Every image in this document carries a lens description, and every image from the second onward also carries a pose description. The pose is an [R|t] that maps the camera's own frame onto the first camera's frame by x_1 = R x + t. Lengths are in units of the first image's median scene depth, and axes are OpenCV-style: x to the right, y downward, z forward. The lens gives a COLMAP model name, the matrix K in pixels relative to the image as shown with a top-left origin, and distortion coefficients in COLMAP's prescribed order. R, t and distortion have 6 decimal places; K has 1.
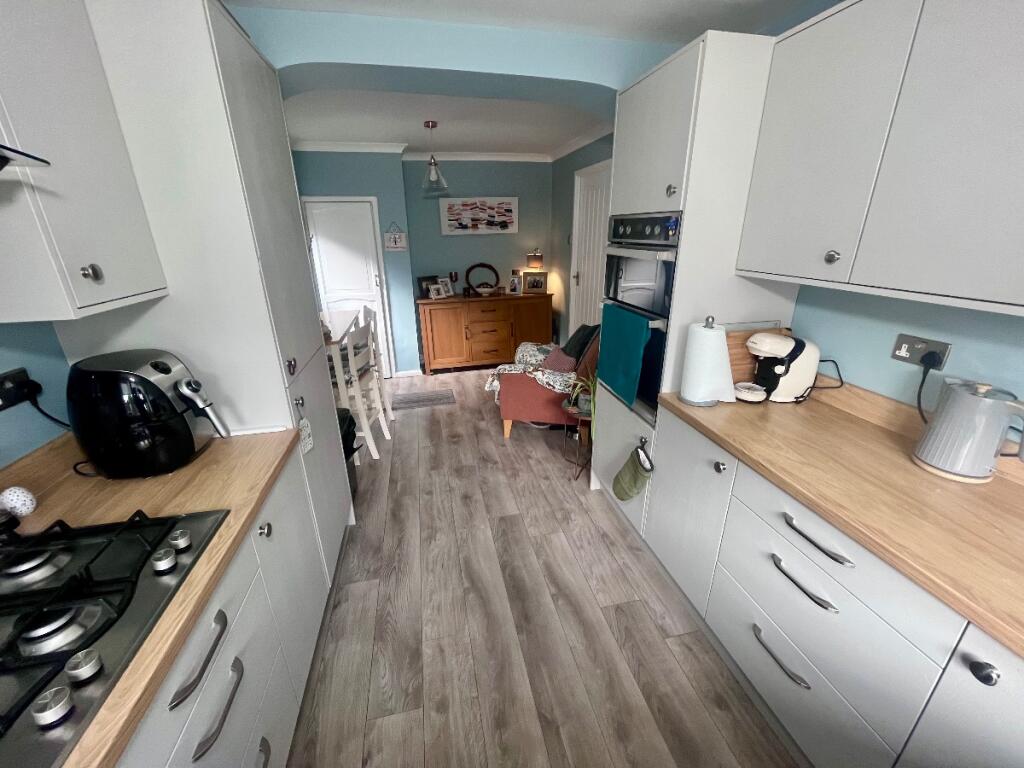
lens RADIAL K [[410.4, 0, 517.1], [0, 410.4, 380.2], [0, 0, 1]] dist [-0.002099, 0.000131]
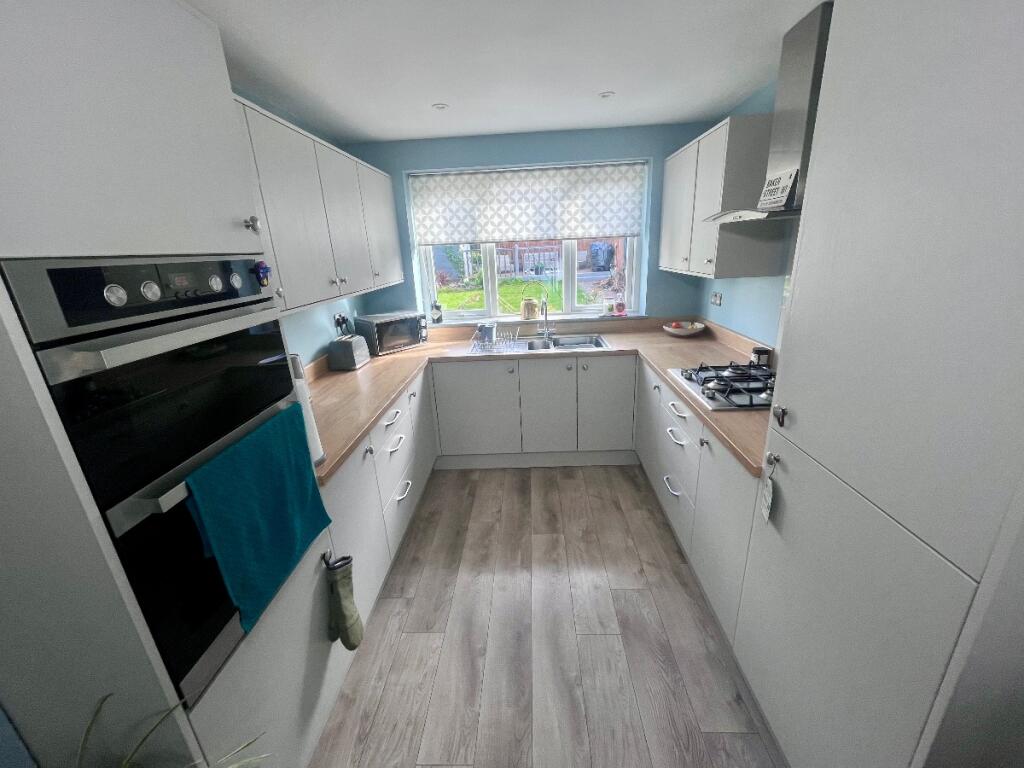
lens RADIAL K [[410.4, 0, 510.6], [0, 410.4, 378.9], [0, 0, 1]] dist [-0.002099, 0.000131]
pose [[-0.959621, -0.029843, 0.279709, -0.083934], [0.150845, 0.784703, 0.601238, -0.200678], [-0.237431, 0.619153, -0.748516, 0.520783]]
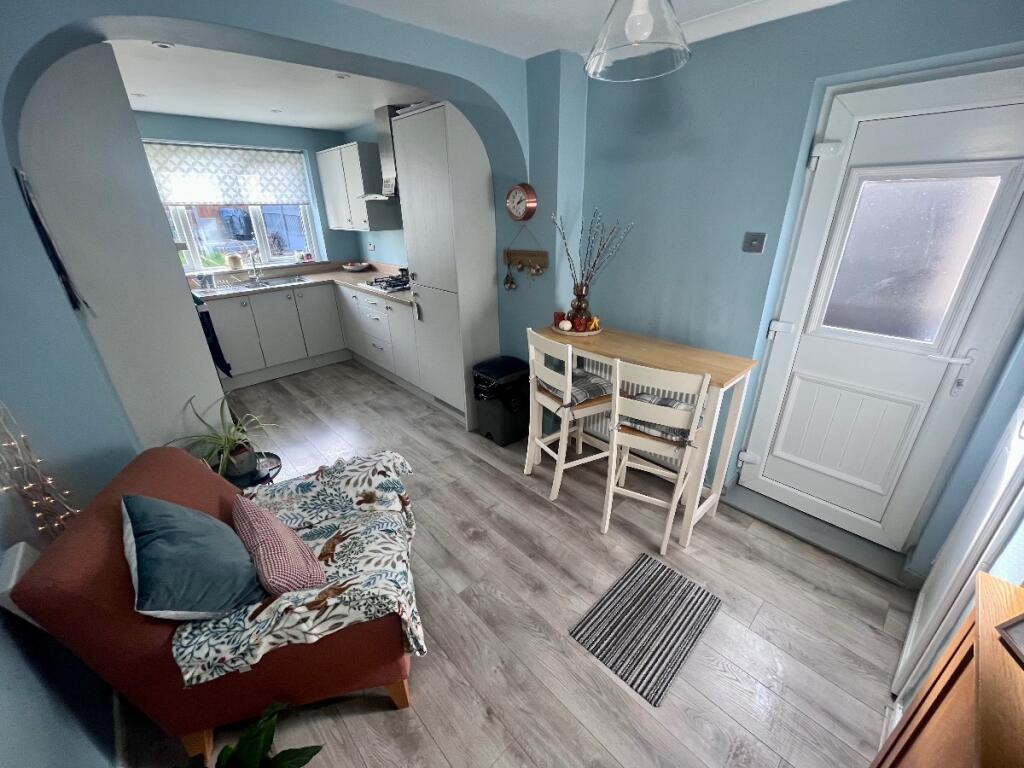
lens RADIAL K [[410.4, 0, 512.4], [0, 410.4, 381.8], [0, 0, 1]] dist [-0.002099, 0.000131]
pose [[-0.861318, 0.220824, -0.457567, 0.032105], [-0.156388, 0.741647, 0.652305, -0.344955], [0.483398, 0.633401, -0.604260, 0.903600]]
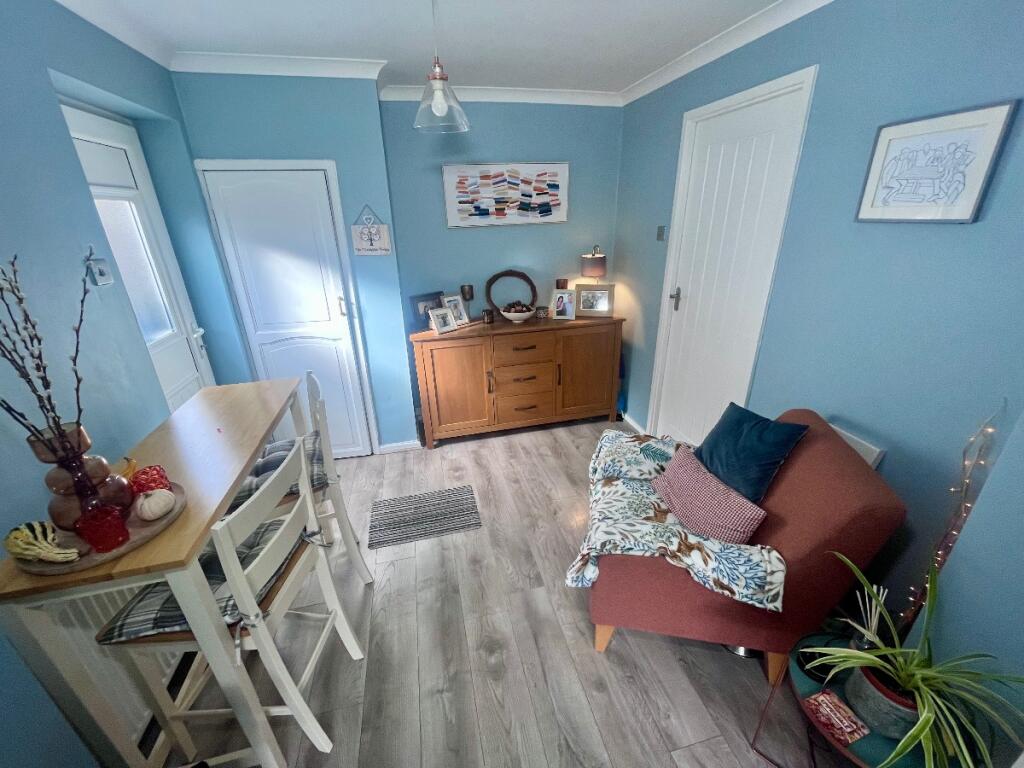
lens RADIAL K [[410.4, 0, 515.8], [0, 410.4, 382.7], [0, 0, 1]] dist [-0.002099, 0.000131]
pose [[0.999916, -0.011140, 0.006571, -0.087901], [0.010870, 0.999148, 0.039823, -0.141540], [-0.007009, -0.039748, 0.999185, 0.370478]]
